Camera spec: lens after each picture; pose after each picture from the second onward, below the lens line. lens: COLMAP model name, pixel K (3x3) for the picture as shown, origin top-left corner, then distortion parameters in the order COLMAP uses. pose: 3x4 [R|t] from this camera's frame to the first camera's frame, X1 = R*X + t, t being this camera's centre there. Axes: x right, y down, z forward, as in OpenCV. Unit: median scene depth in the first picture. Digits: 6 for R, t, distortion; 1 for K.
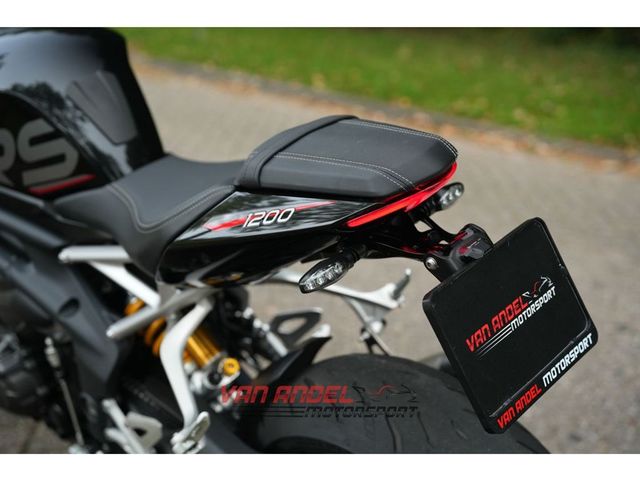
lens RADIAL K [[929.6, 0, 320.0], [0, 929.6, 240.0], [0, 0, 1]] dist [0.004240, 0.015835]
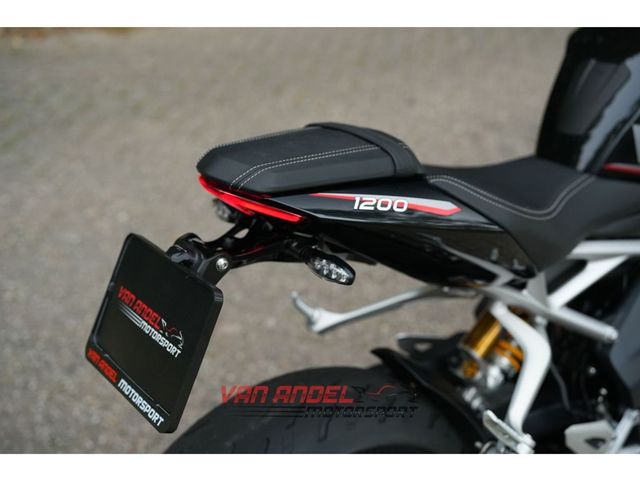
lens RADIAL K [[929.6, 0, 320.0], [0, 929.6, 240.0], [0, 0, 1]] dist [0.004240, 0.015835]
pose [[-0.624235, 0.149190, -0.766859, 0.801333], [0.017999, 0.984082, 0.176799, -0.173037], [0.781029, 0.096561, -0.616984, 1.636376]]
